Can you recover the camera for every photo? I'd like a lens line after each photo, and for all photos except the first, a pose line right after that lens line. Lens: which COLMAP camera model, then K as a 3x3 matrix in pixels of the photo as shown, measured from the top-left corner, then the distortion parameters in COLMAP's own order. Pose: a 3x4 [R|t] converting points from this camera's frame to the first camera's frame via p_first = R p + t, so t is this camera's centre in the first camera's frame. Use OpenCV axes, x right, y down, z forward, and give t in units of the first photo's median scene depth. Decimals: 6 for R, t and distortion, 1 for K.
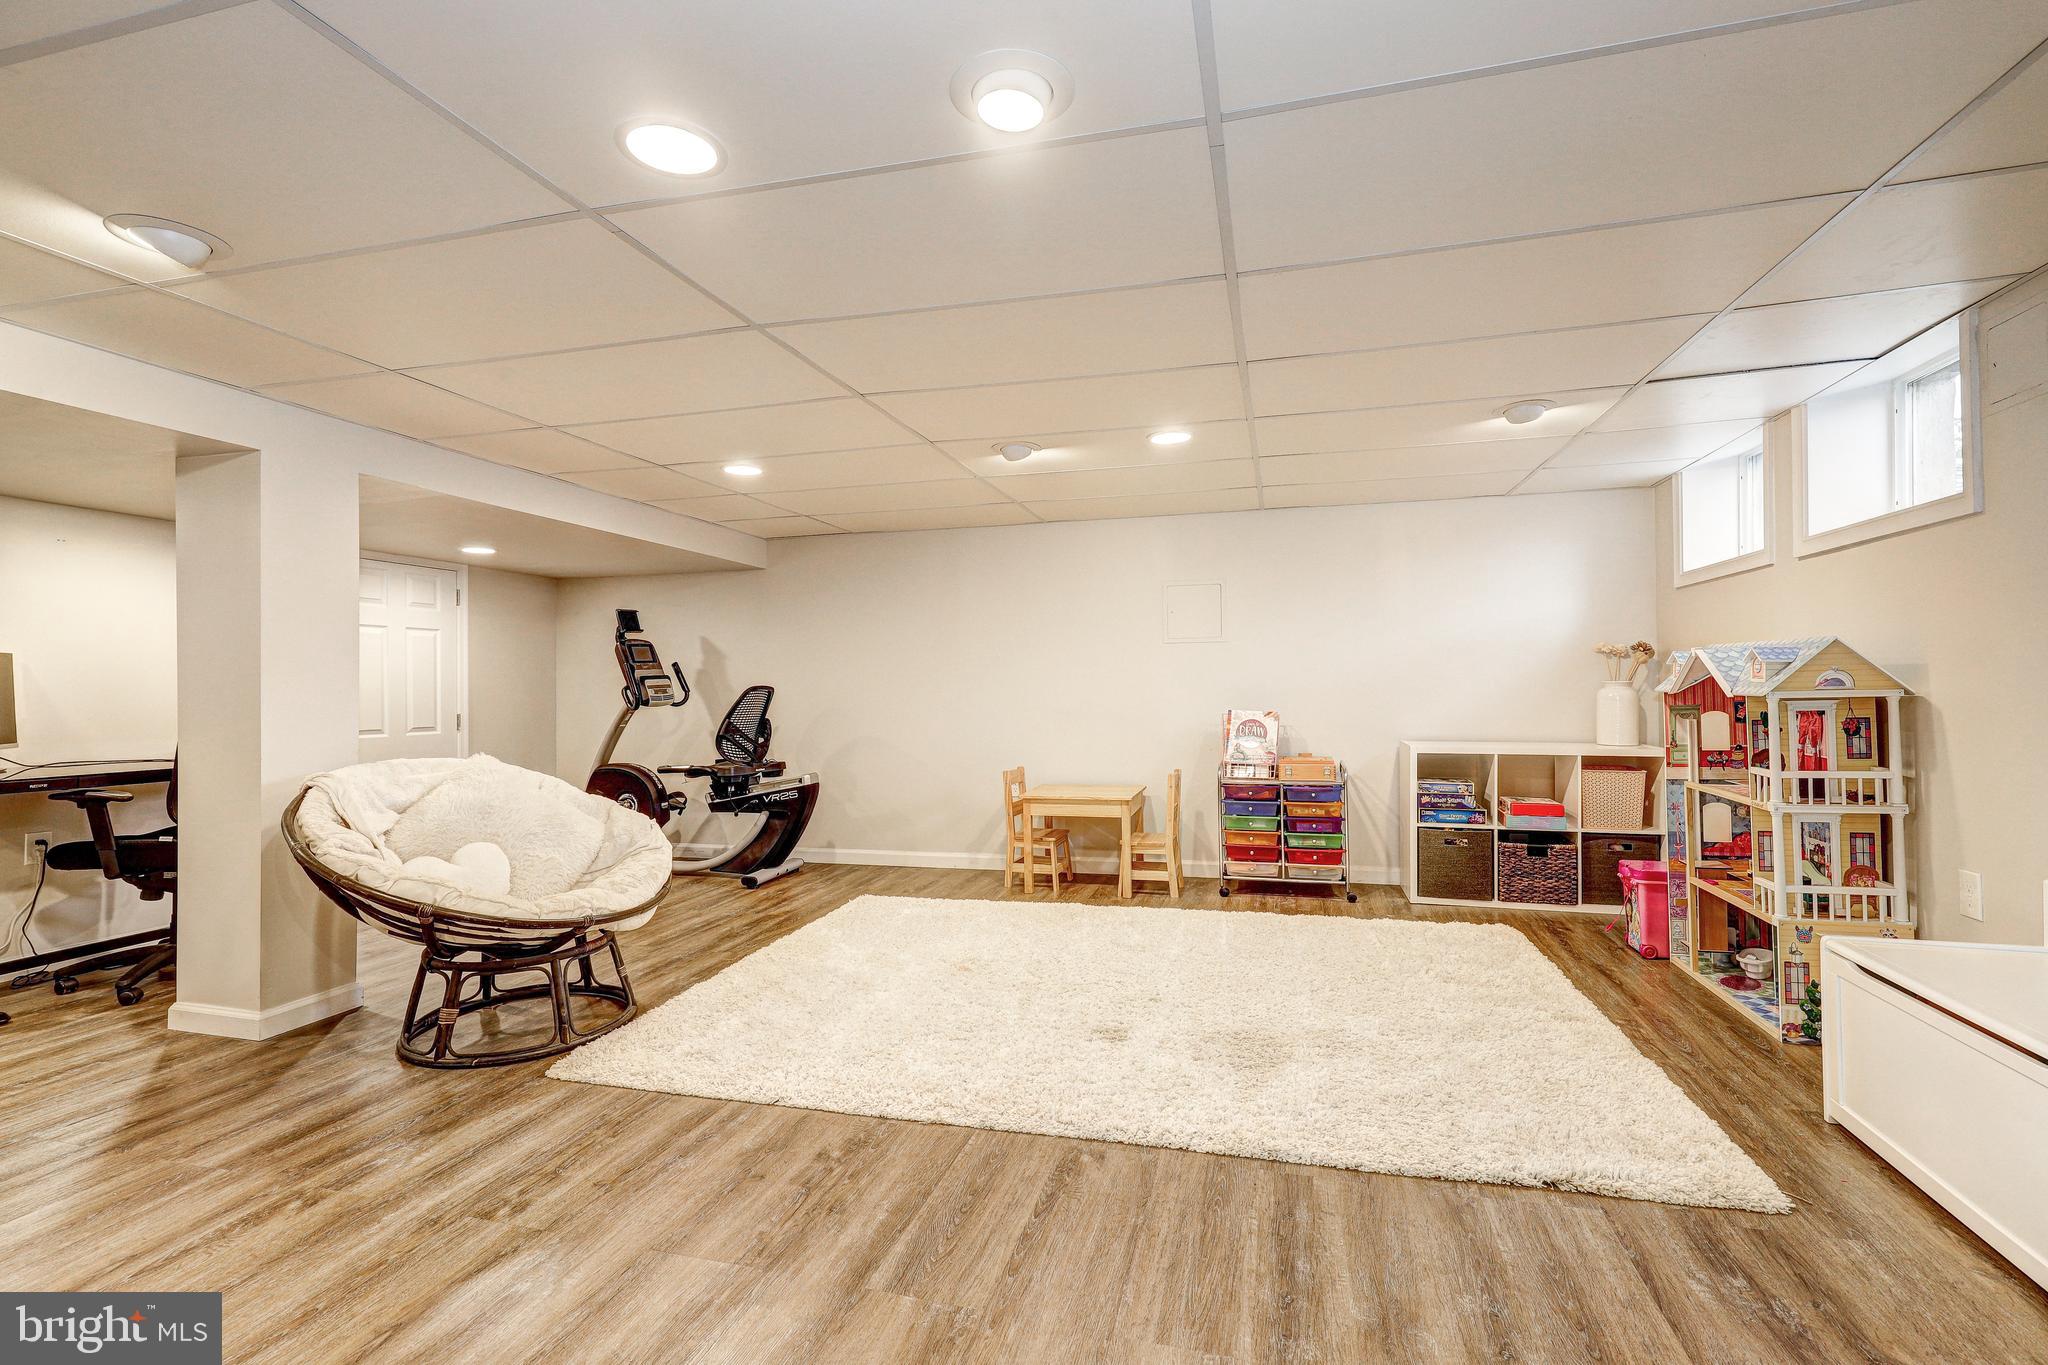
lens RADIAL K [[922.5, 0, 1033.6], [0, 922.5, 680.9], [0, 0, 1]] dist [0.000534, 0.000826]
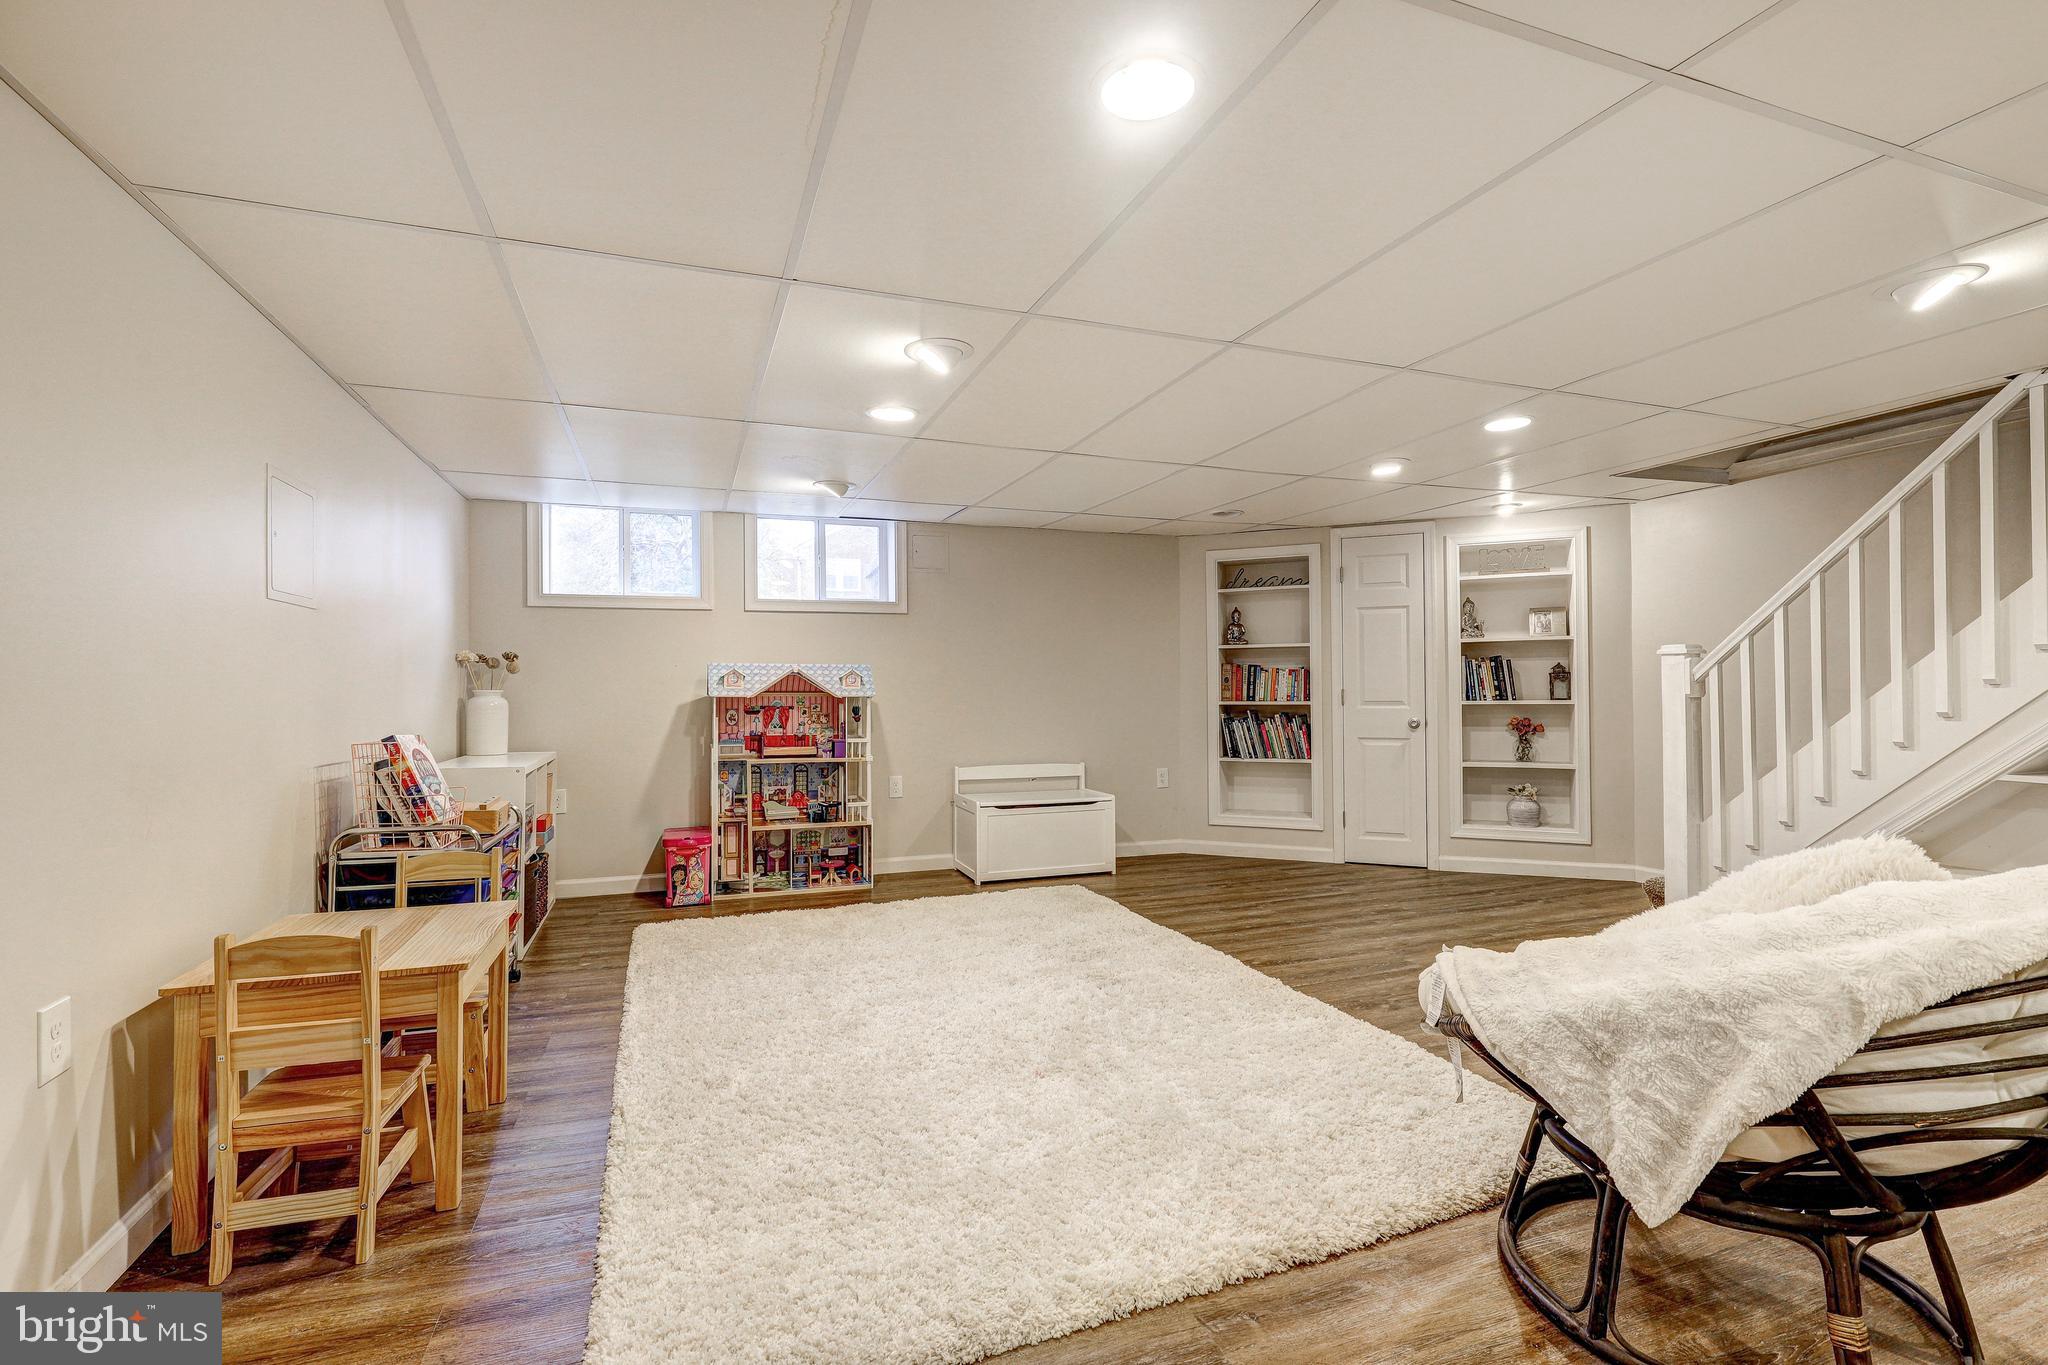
lens RADIAL K [[922.5, 0, 1033.6], [0, 922.5, 680.9], [0, 0, 1]] dist [0.000534, 0.000826]
pose [[-0.594638, 0.021849, 0.803697, -1.169526], [0.008562, 0.999746, -0.020843, 0.036285], [-0.803948, -0.005513, -0.594674, 2.551089]]
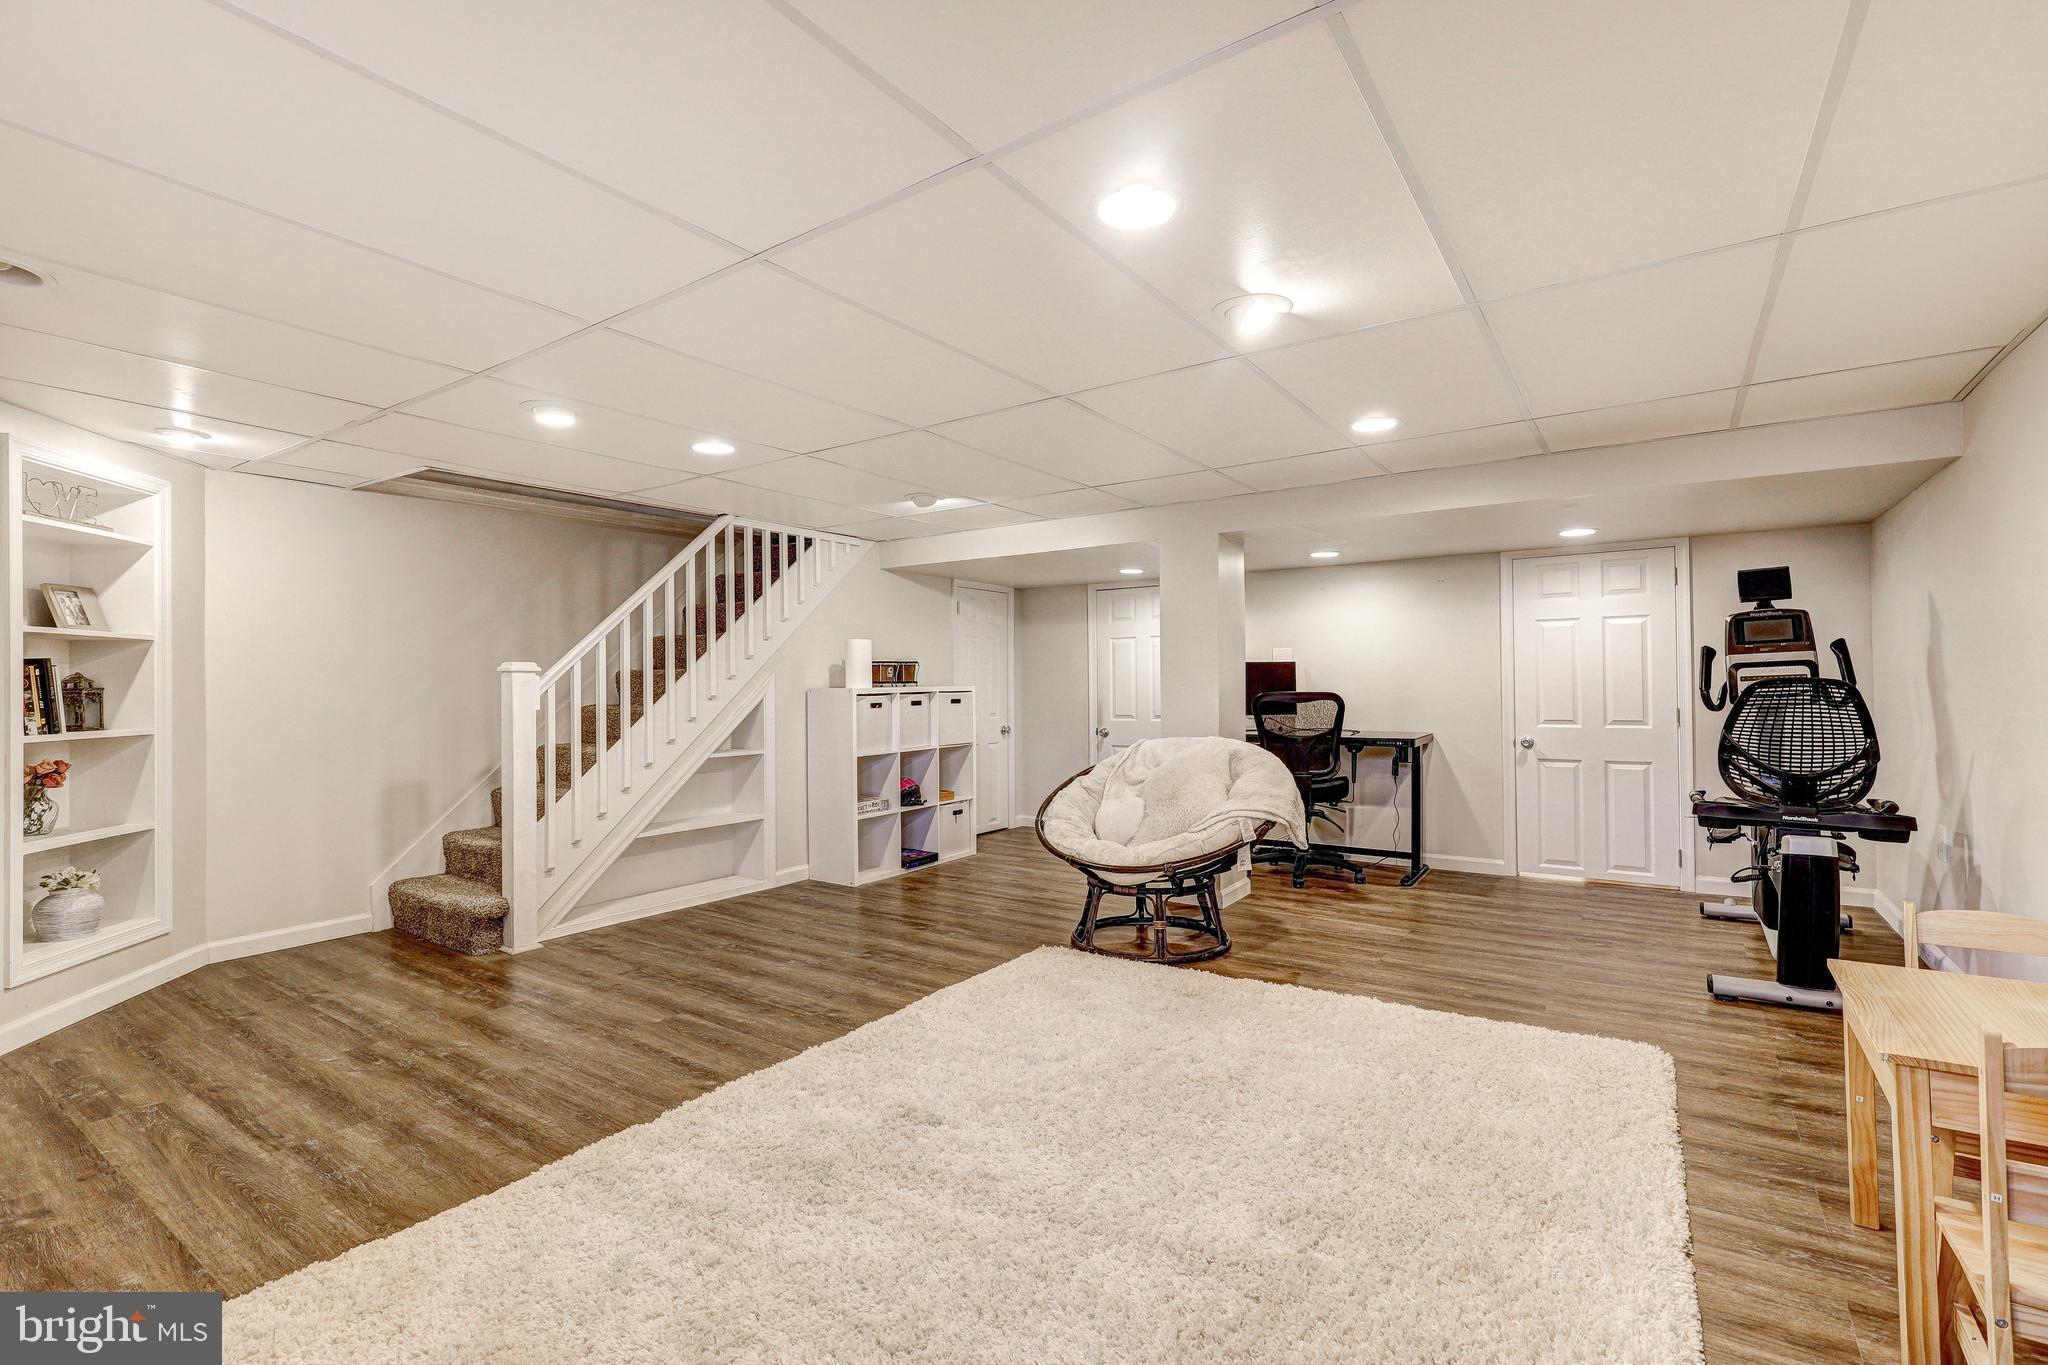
lens RADIAL K [[922.5, 0, 1033.6], [0, 922.5, 680.9], [0, 0, 1]] dist [0.000534, 0.000826]
pose [[-0.334072, 0.007564, -0.942517, 1.166018], [0.021071, 0.999778, 0.000555, -0.009576], [0.942312, -0.019674, -0.334157, 1.996477]]
